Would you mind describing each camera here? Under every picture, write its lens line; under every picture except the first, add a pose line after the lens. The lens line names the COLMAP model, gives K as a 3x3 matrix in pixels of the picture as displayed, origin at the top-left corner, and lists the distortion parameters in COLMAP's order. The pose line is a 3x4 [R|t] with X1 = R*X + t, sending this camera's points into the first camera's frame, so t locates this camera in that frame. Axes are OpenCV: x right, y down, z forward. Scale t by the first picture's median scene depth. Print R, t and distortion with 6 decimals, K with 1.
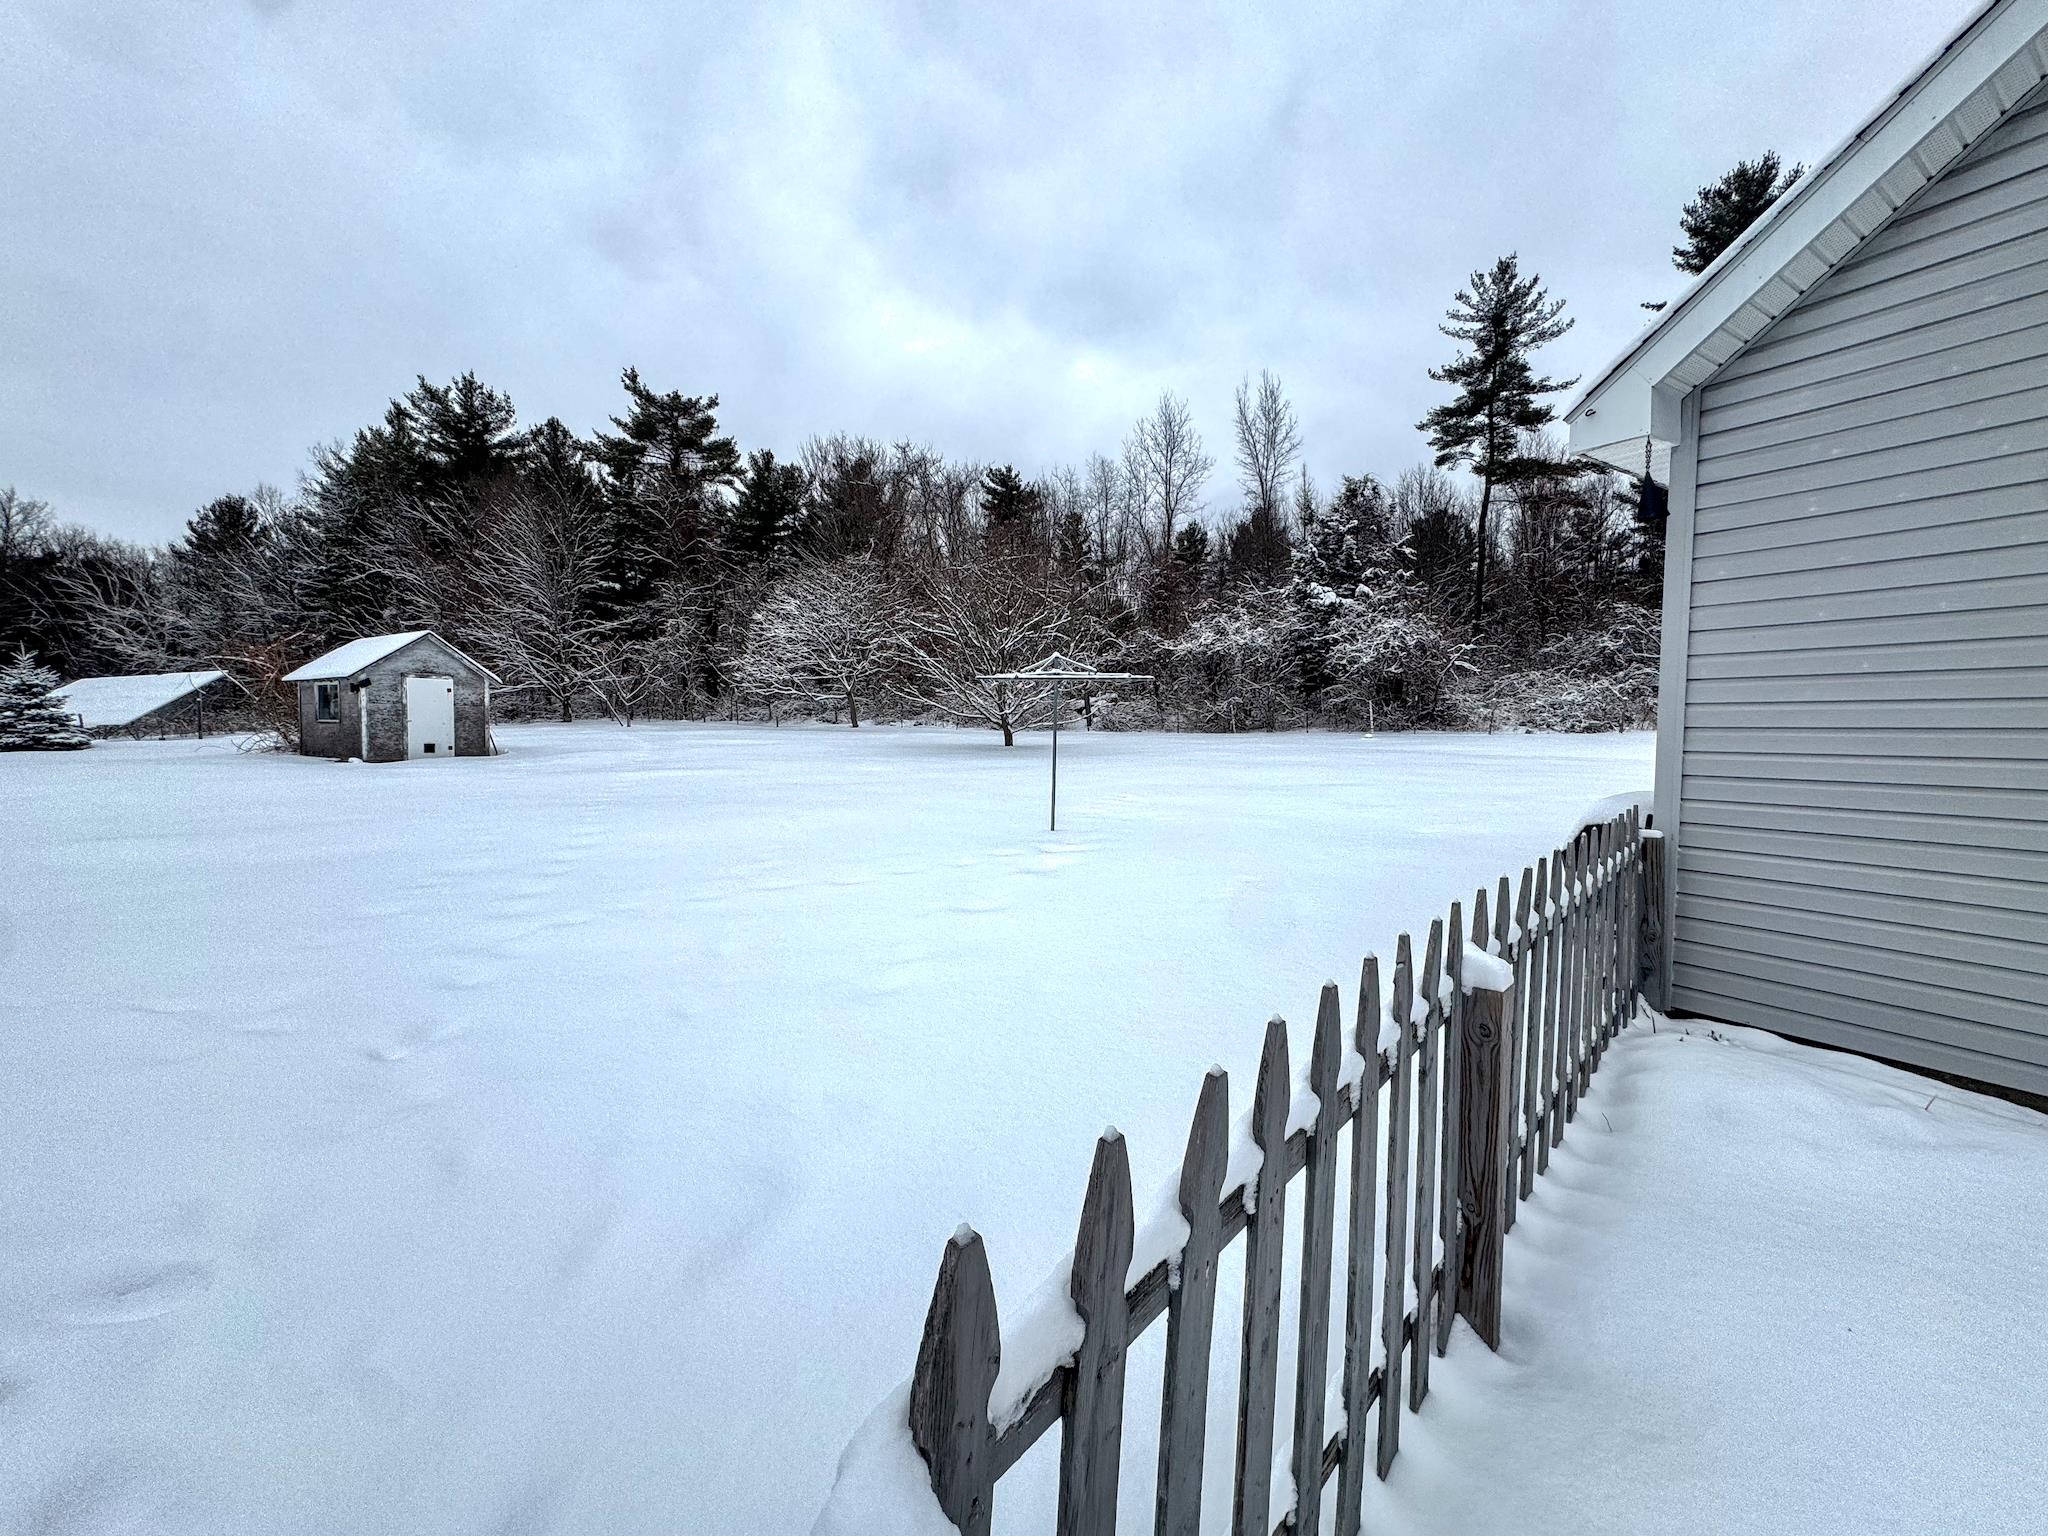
lens RADIAL K [[808.6, 0, 1018.5], [0, 808.6, 766.5], [0, 0, 1]] dist [-0.000662, -0.000200]
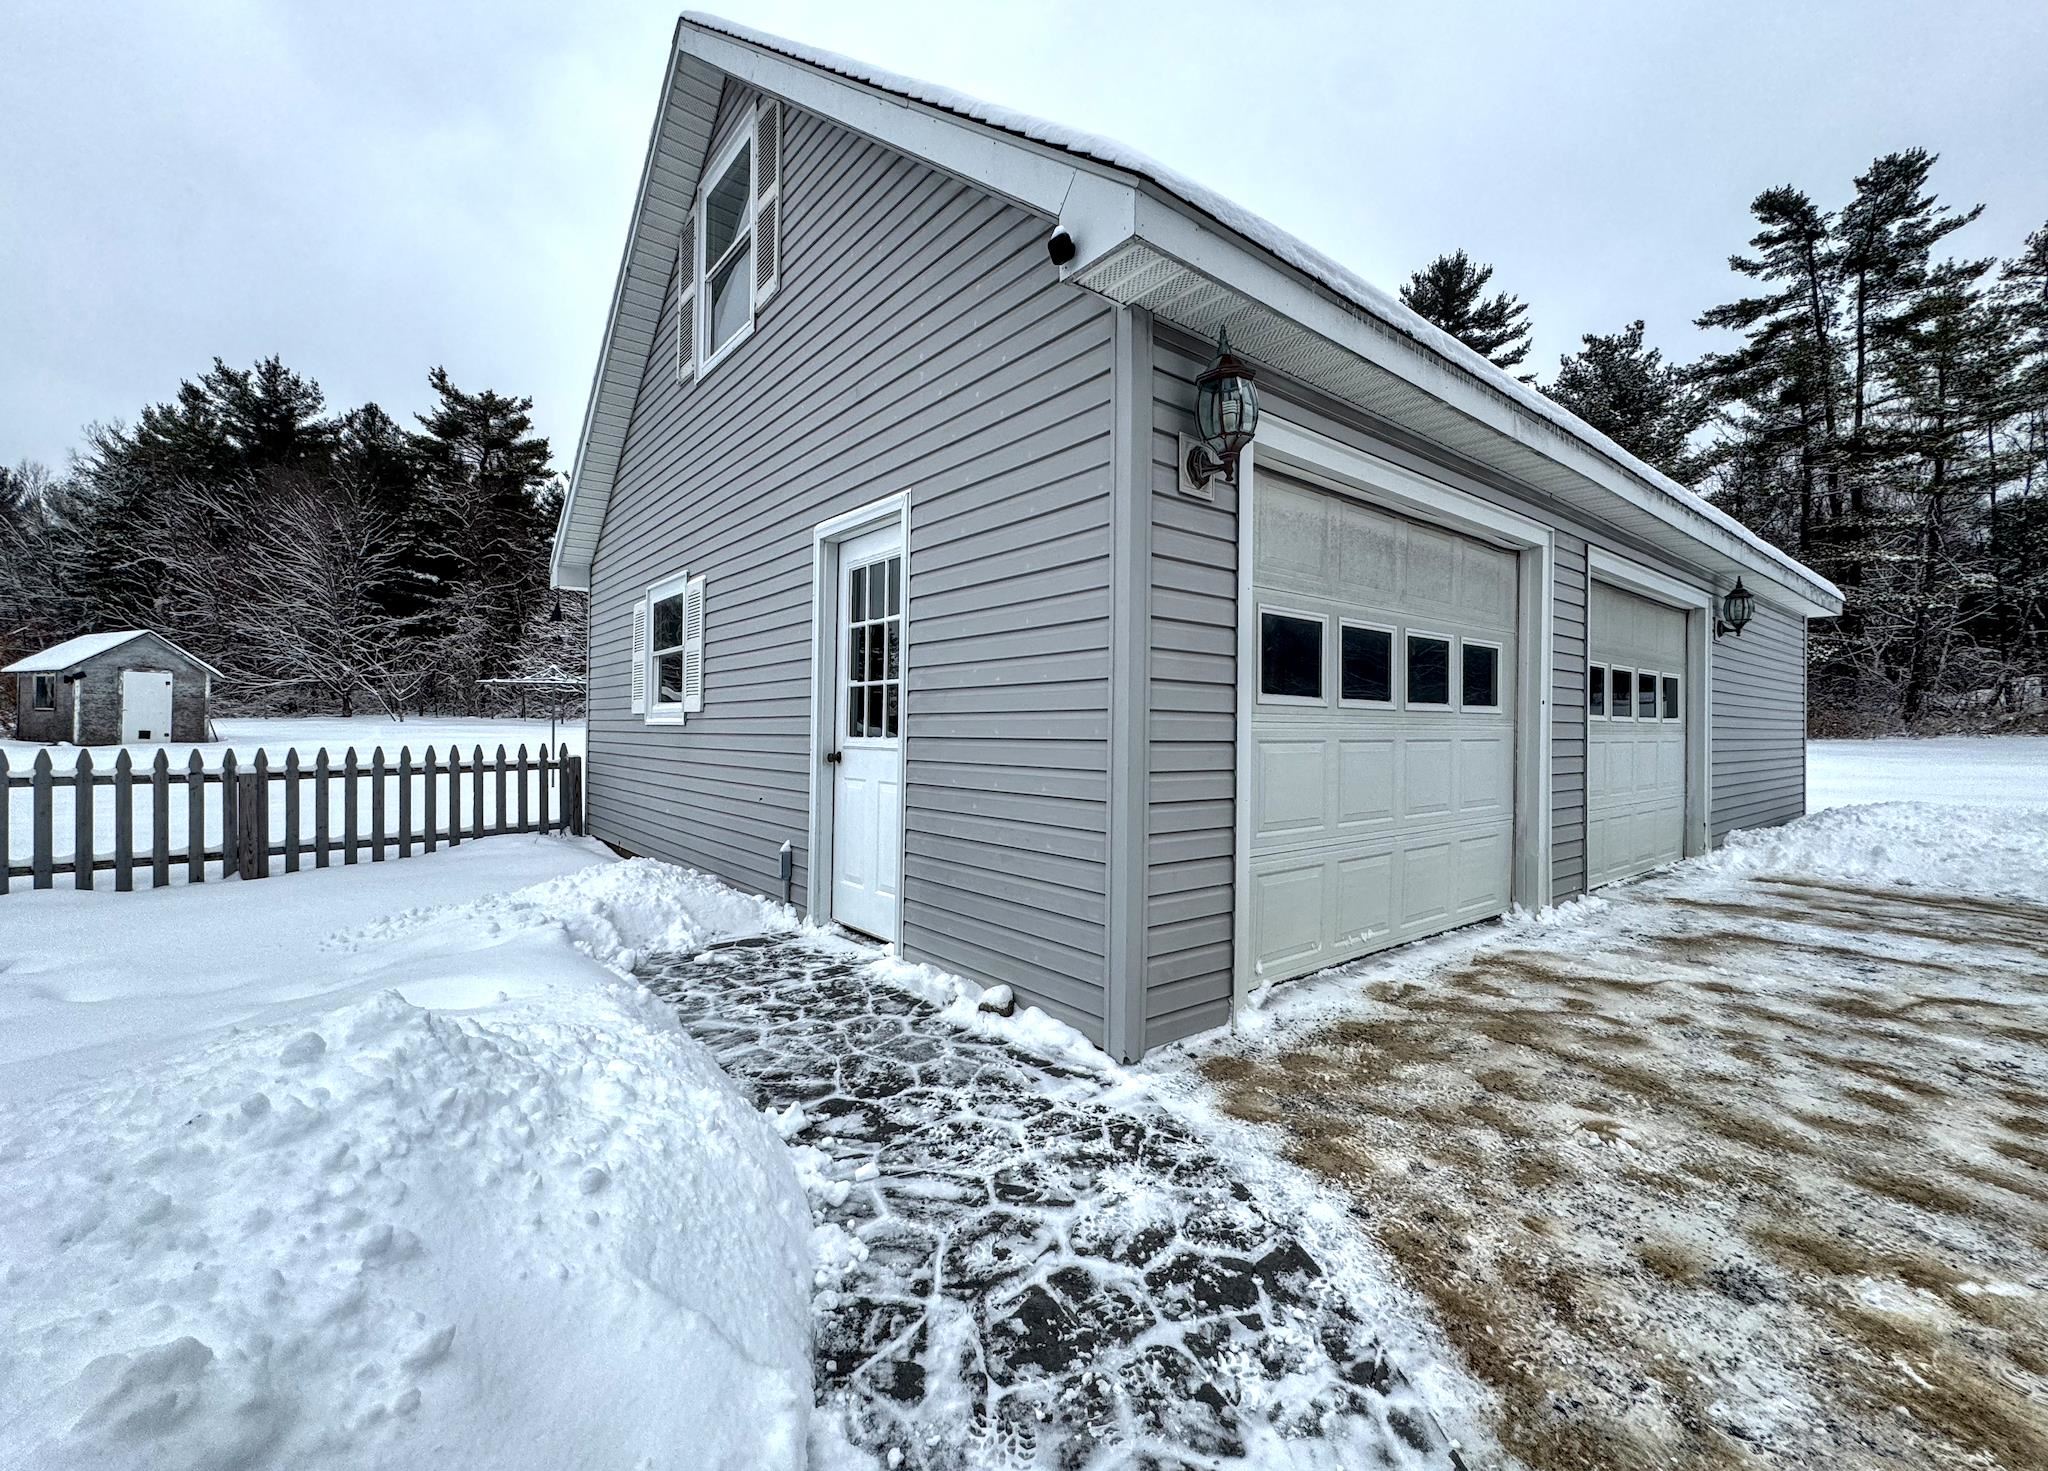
lens RADIAL K [[852.2, 0, 1015.2], [0, 852.2, 734.1], [0, 0, 1]] dist [-0.001026, 0.000111]
pose [[0.994279, 0.011728, 0.106168, 0.137543], [-0.006667, 0.998830, -0.047901, 0.009945], [-0.106605, 0.046919, 0.993194, -0.118565]]
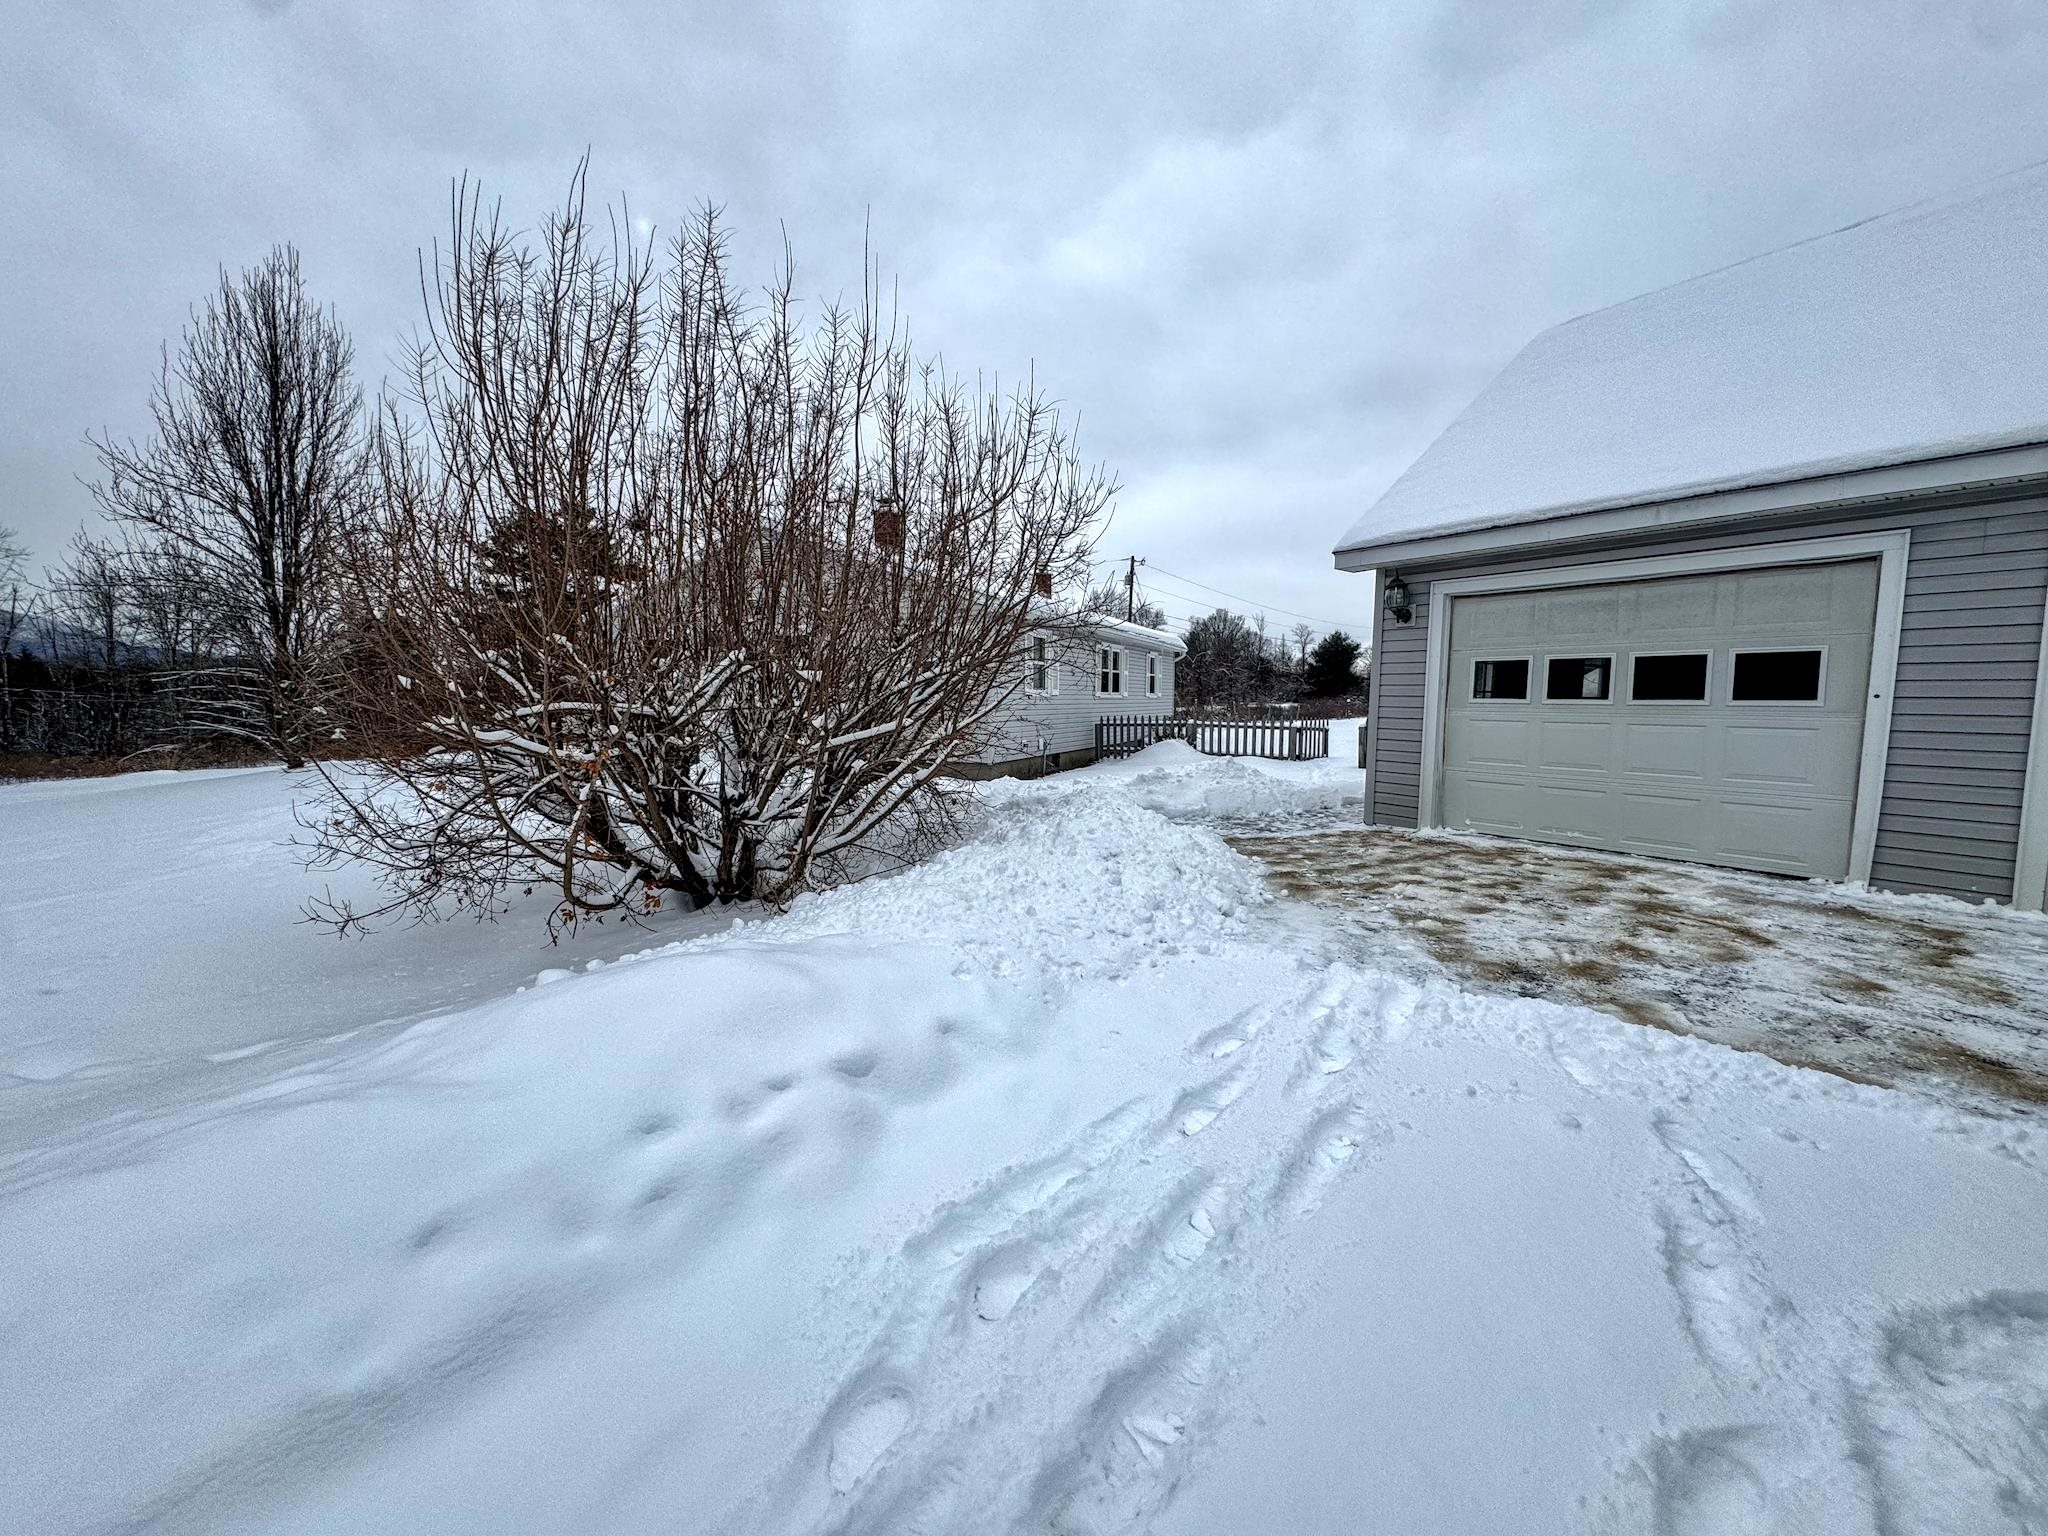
lens RADIAL K [[814.9, 0, 1015.4], [0, 814.9, 769.3], [0, 0, 1]] dist [-0.001163, 0.000047]
pose [[0.031888, 0.093203, -0.995136, 0.328626], [-0.061000, 0.993968, 0.091139, 0.007412], [0.997628, 0.057797, 0.037381, -0.141774]]
